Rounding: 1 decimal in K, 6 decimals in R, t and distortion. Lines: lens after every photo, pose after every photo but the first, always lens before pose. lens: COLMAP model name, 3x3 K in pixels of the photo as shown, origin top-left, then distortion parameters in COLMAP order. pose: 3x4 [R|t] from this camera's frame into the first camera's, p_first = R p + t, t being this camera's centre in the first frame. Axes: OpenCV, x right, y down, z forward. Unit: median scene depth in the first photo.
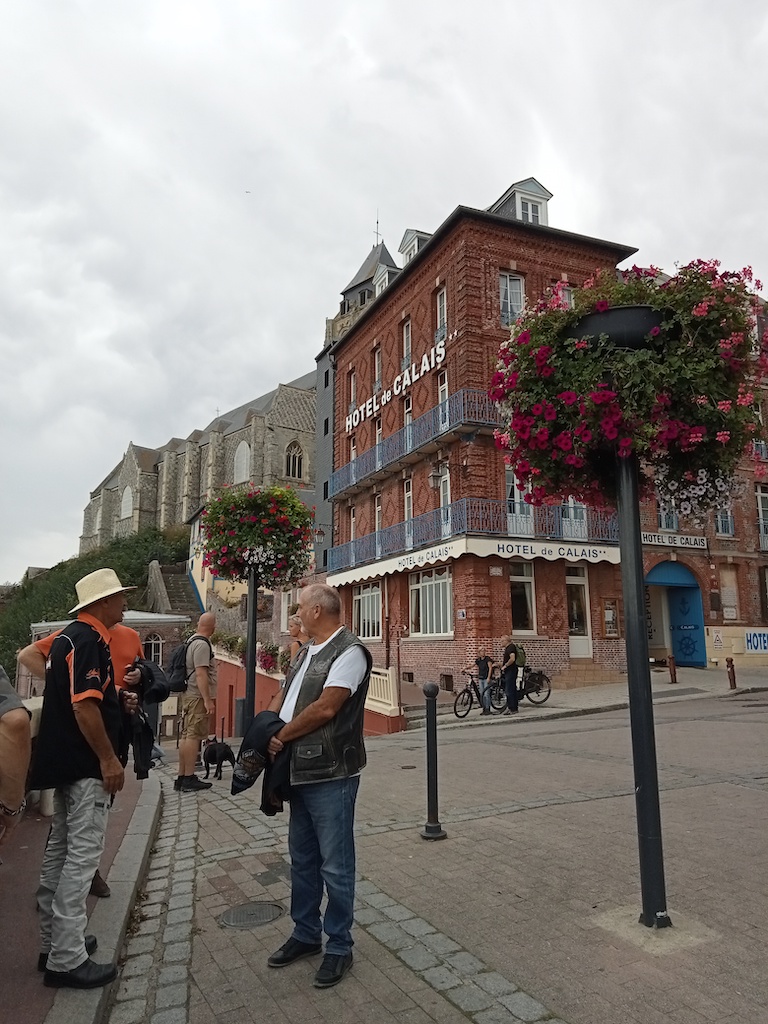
lens RADIAL K [[765.9, 0, 378.7], [0, 765.9, 515.7], [0, 0, 1]] dist [0.029770, 0.000157]
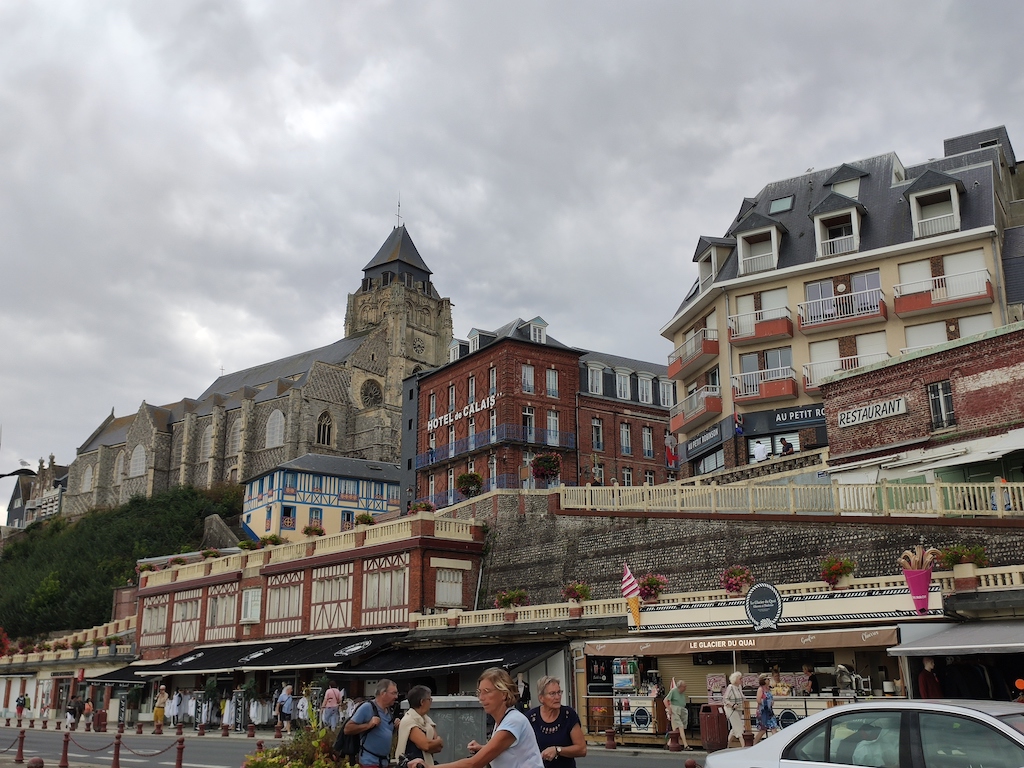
lens RADIAL K [[1059.2, 0, 514.1], [0, 1059.2, 380.1], [0, 0, 1]] dist [0.052078, 0.000000]
pose [[0.983435, 0.049622, 0.174338, -0.294555], [-0.032040, 0.994242, -0.102254, 0.014230], [-0.178409, 0.094974, 0.979362, -1.463194]]
